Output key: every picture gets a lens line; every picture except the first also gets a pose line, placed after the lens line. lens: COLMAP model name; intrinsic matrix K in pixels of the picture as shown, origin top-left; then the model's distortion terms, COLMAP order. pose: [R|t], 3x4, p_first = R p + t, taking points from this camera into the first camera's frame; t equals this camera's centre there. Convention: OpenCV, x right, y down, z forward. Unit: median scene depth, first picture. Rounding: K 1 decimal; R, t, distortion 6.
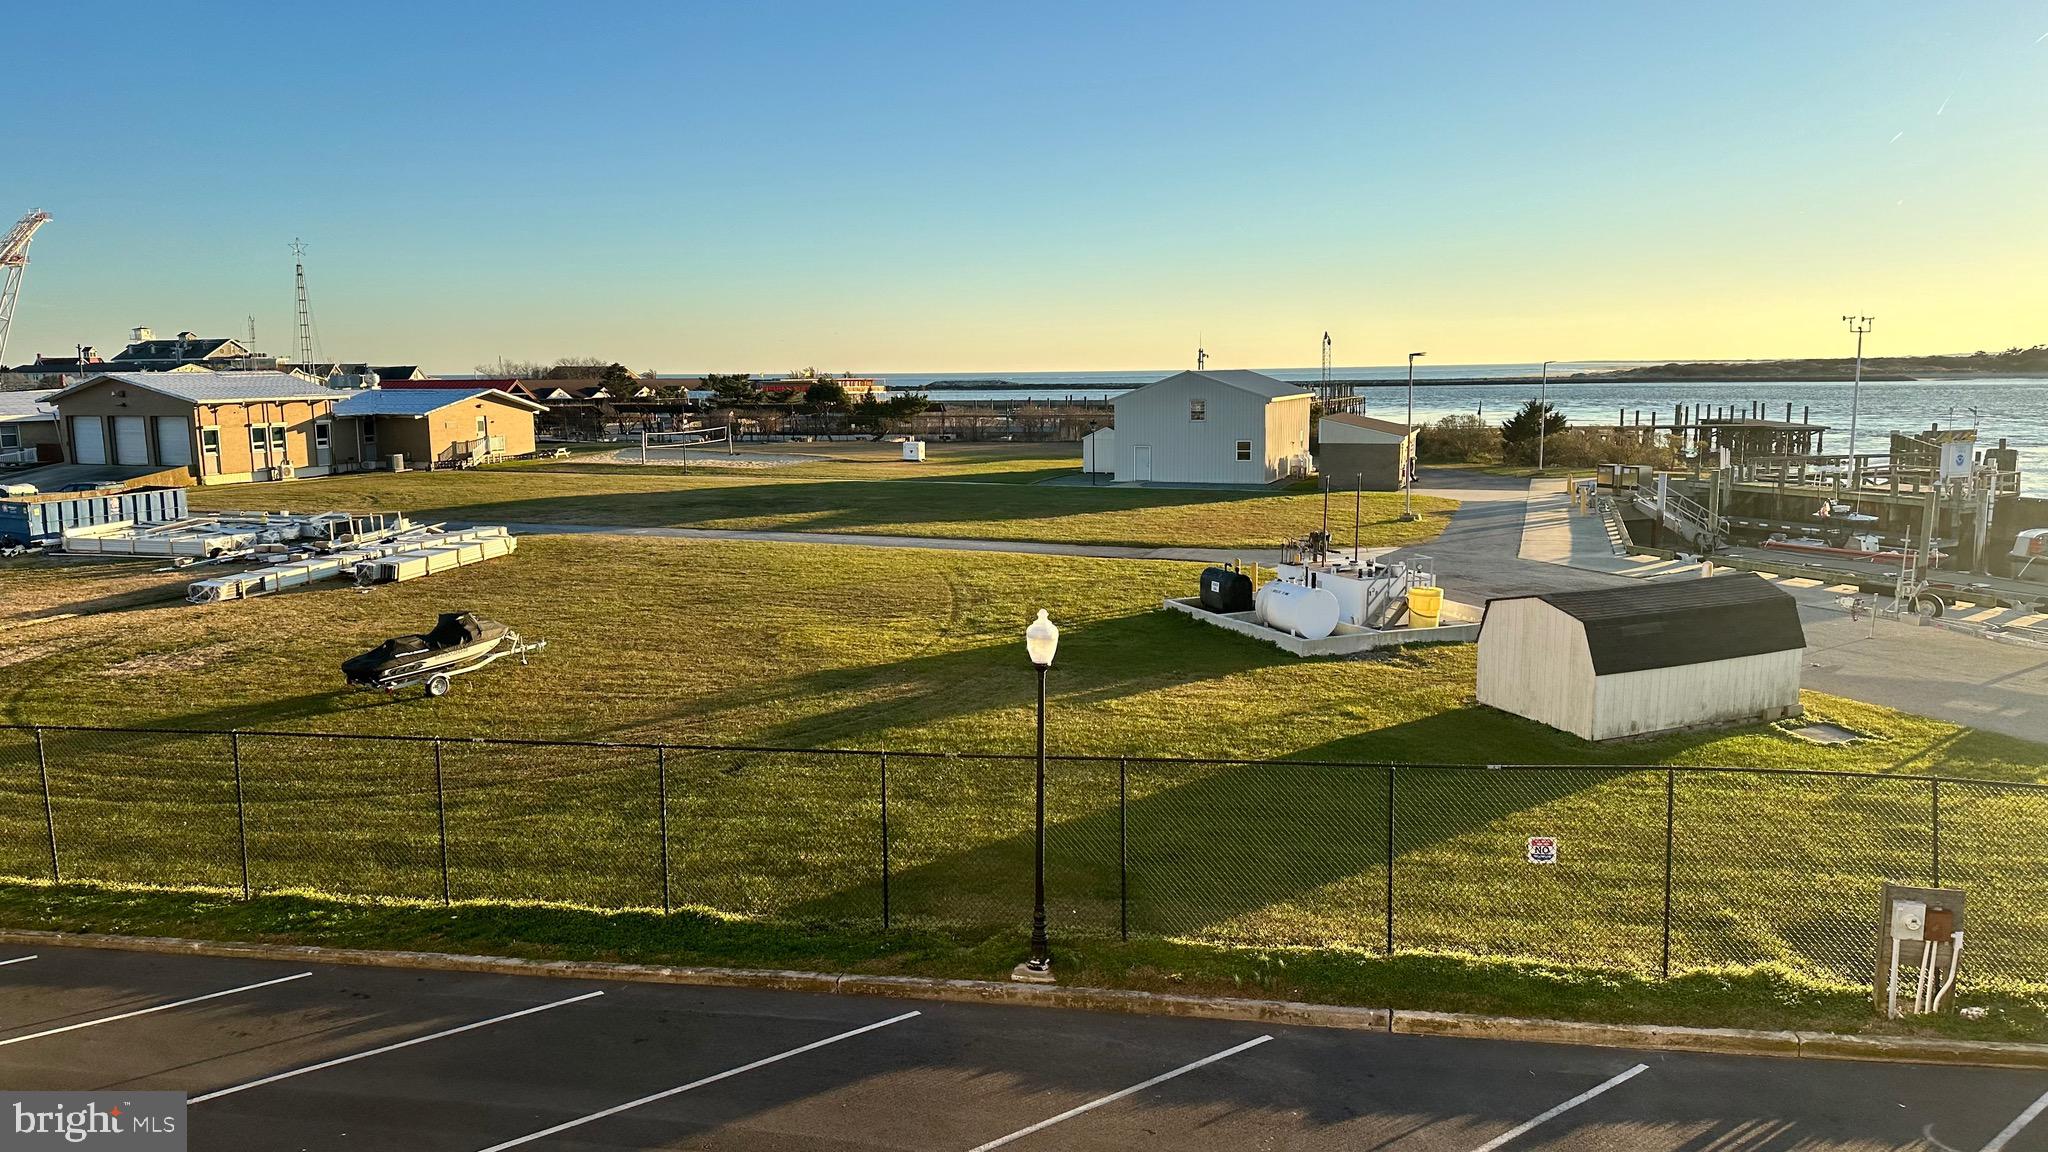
lens RADIAL K [[1435.1, 0, 1024.0], [0, 1435.1, 576.0], [0, 0, 1]] dist [0.048580, -0.049369]
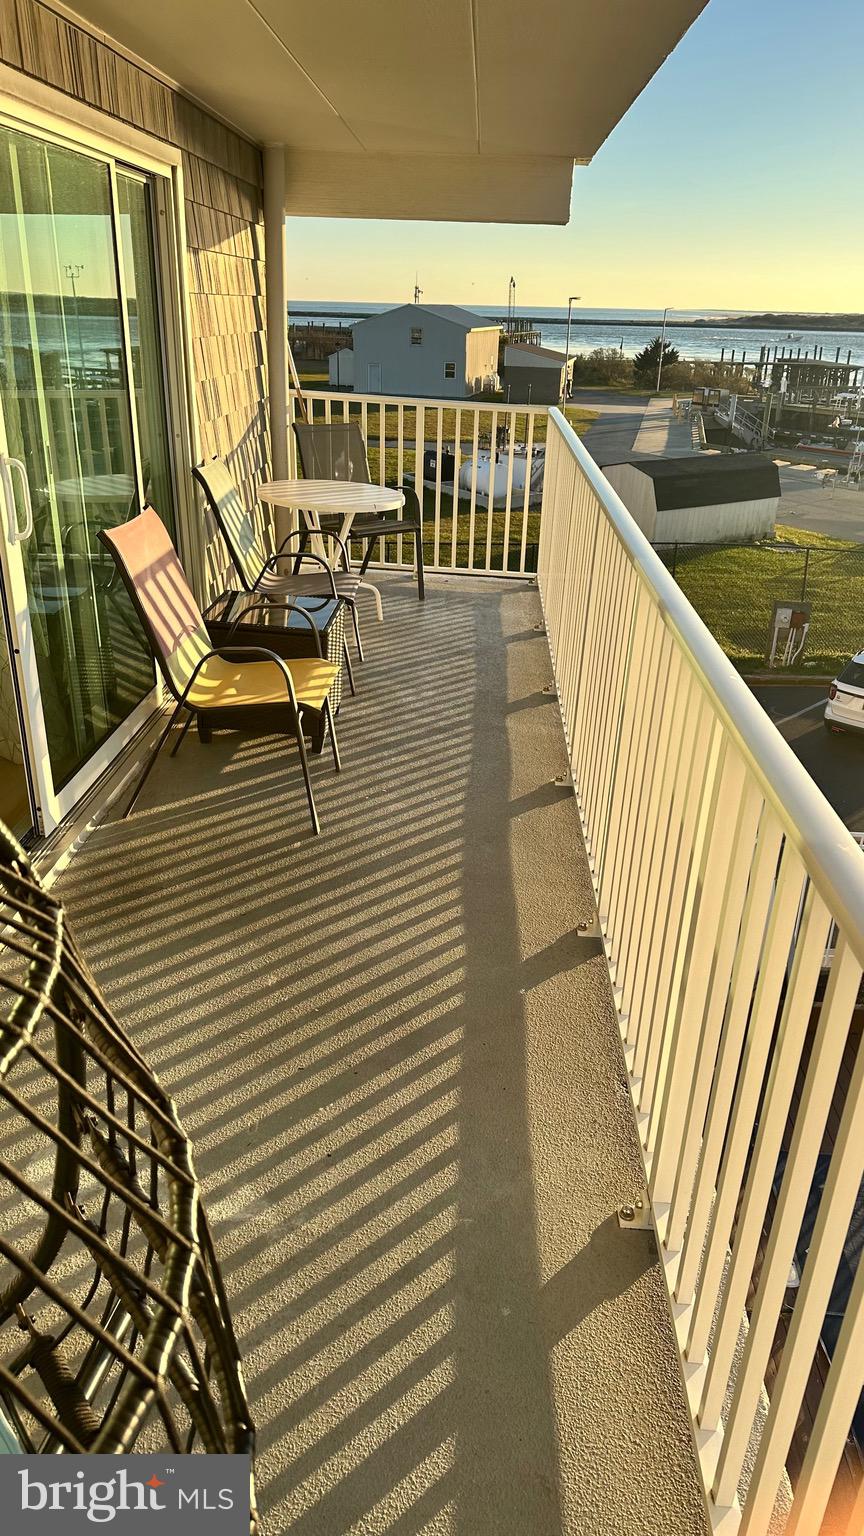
lens RADIAL K [[1118.7, 0, 438.7], [0, 1118.7, 765.0], [0, 0, 1]] dist [0.145265, -0.211228]
pose [[0.988856, -0.015606, 0.148052, -0.023624], [-0.020564, 0.970638, 0.239662, 0.018835], [-0.147445, -0.240036, 0.959501, -0.123764]]
